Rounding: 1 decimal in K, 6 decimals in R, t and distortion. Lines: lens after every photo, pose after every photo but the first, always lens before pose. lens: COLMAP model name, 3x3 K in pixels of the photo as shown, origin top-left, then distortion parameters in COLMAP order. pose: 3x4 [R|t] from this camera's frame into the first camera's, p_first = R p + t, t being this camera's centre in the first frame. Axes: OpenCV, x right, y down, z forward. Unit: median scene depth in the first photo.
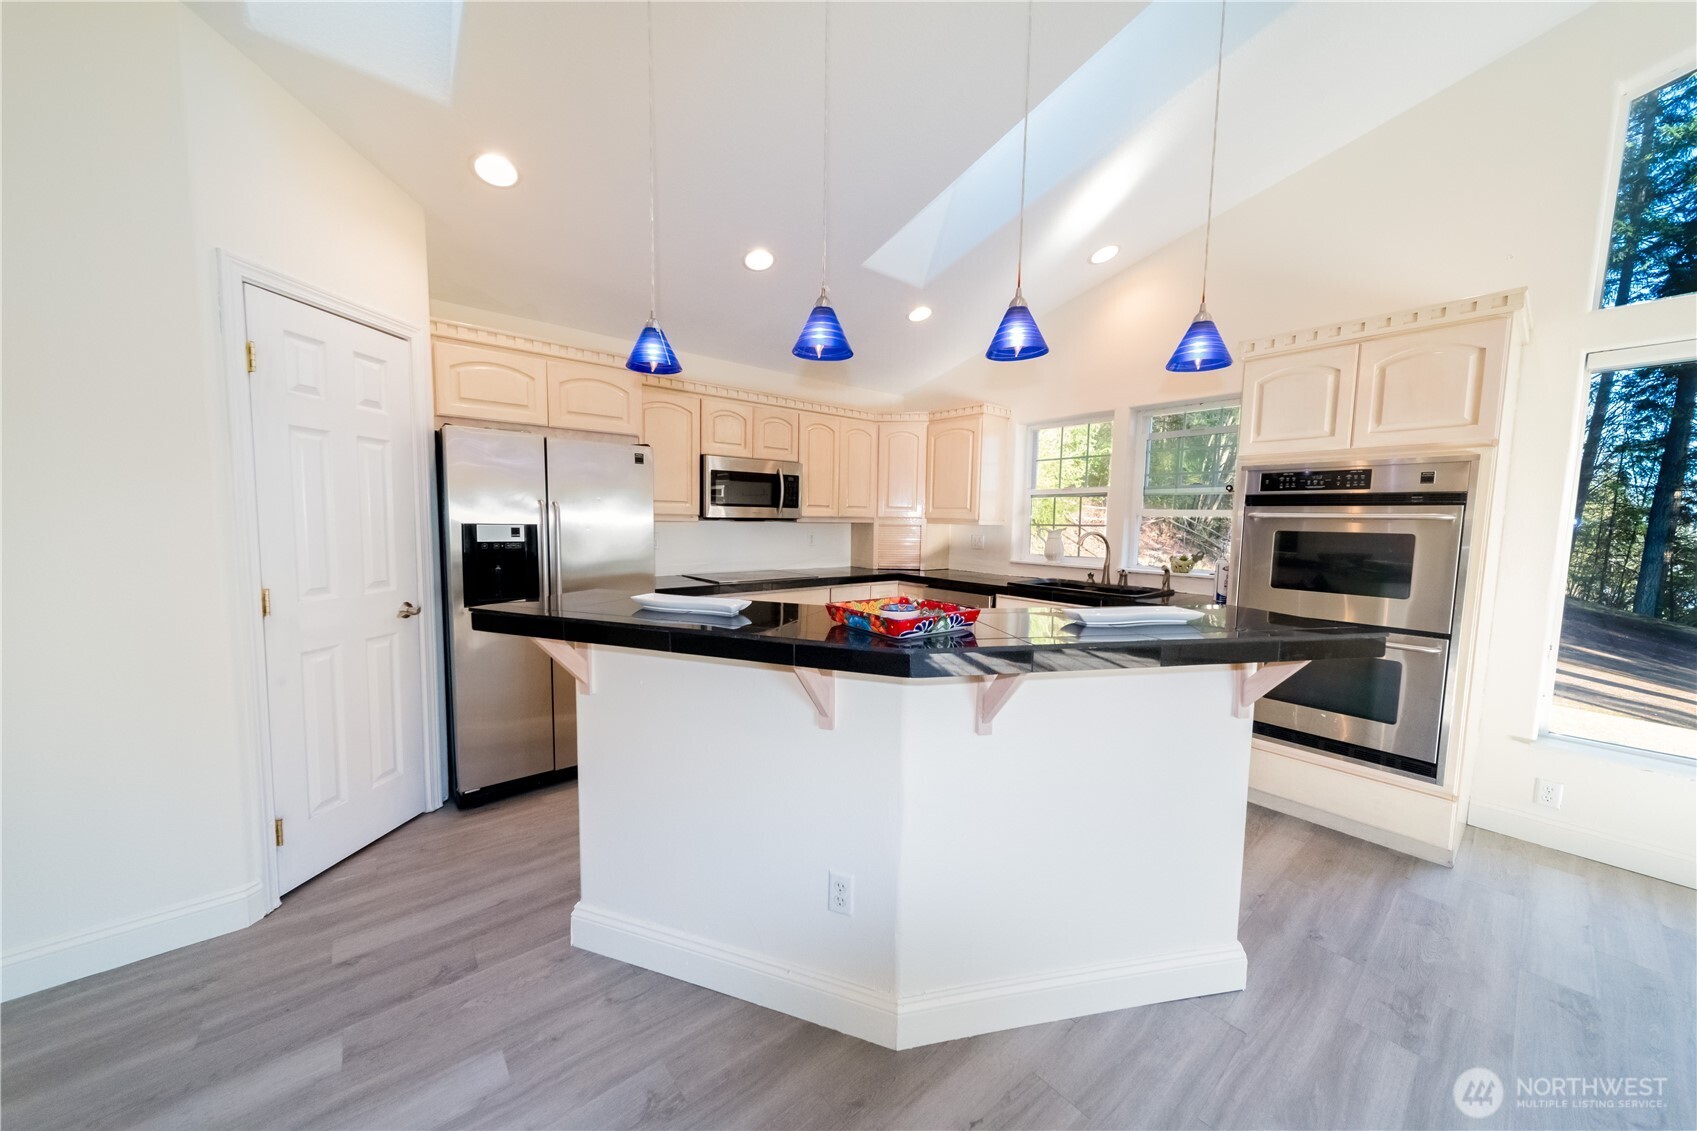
lens RADIAL K [[581.7, 0, 855.4], [0, 581.7, 565.1], [0, 0, 1]] dist [0.008218, -0.000028]
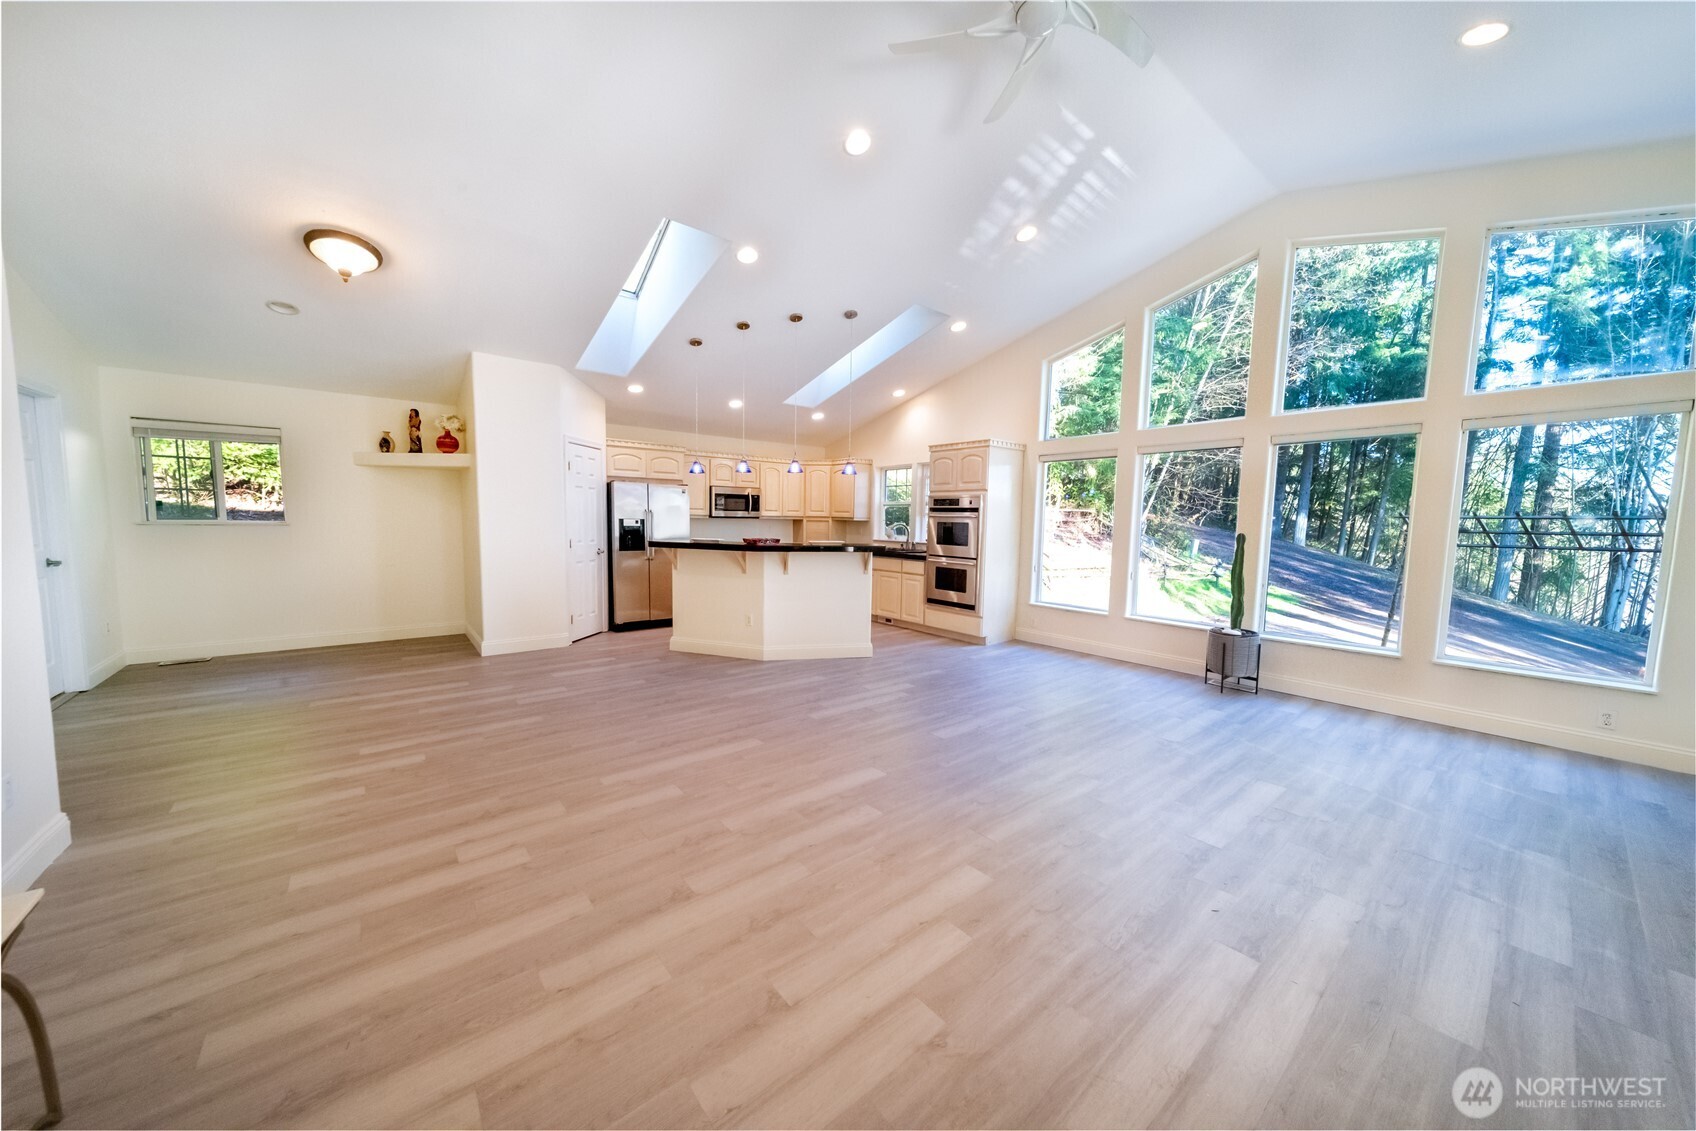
lens RADIAL K [[581.4, 0, 854.9], [0, 581.4, 565.1], [0, 0, 1]] dist [0.008218, -0.000028]
pose [[0.999900, 0.003202, -0.013791, 0.279221], [-0.003209, 0.999995, -0.000513, 0.090961], [0.013789, 0.000557, 0.999905, -1.060868]]
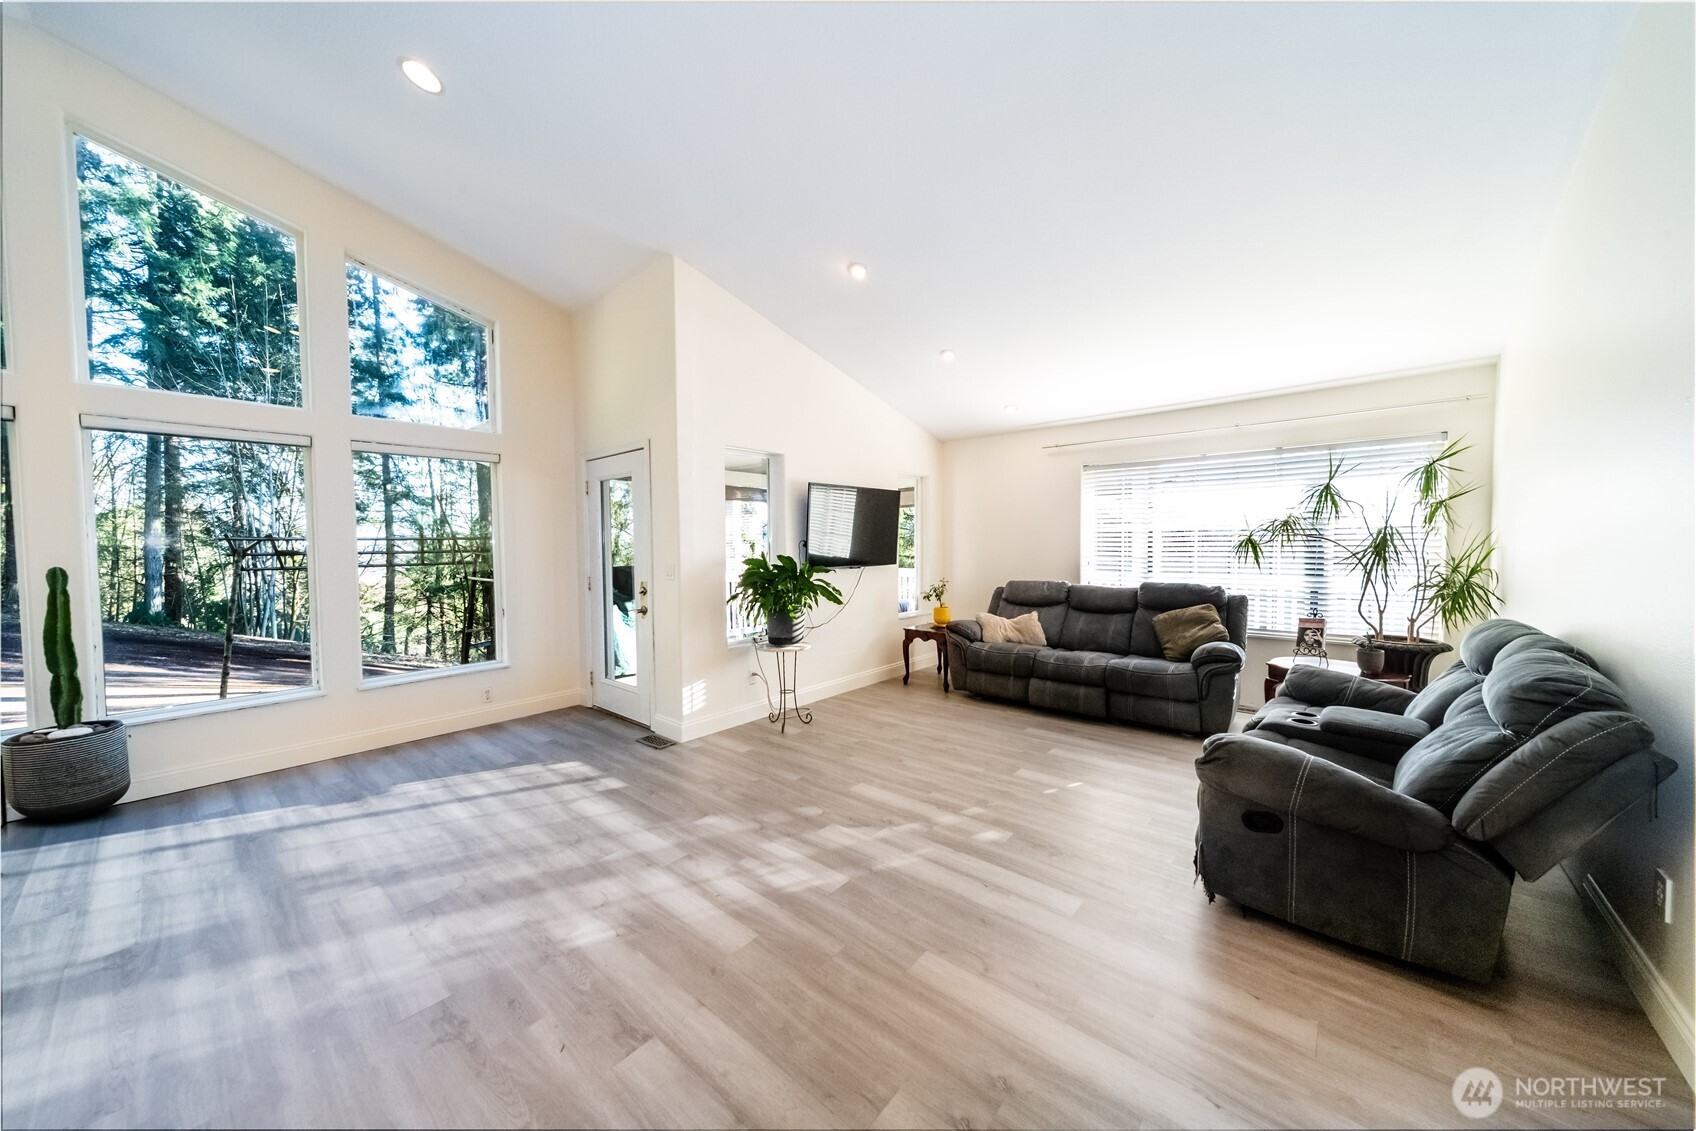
lens RADIAL K [[581.4, 0, 854.9], [0, 581.4, 565.1], [0, 0, 1]] dist [0.008218, -0.000028]
pose [[-0.157285, -0.050910, 0.986240, 0.179796], [0.090096, 0.993766, 0.065667, 0.059359], [-0.983435, 0.099185, -0.151717, -0.685688]]
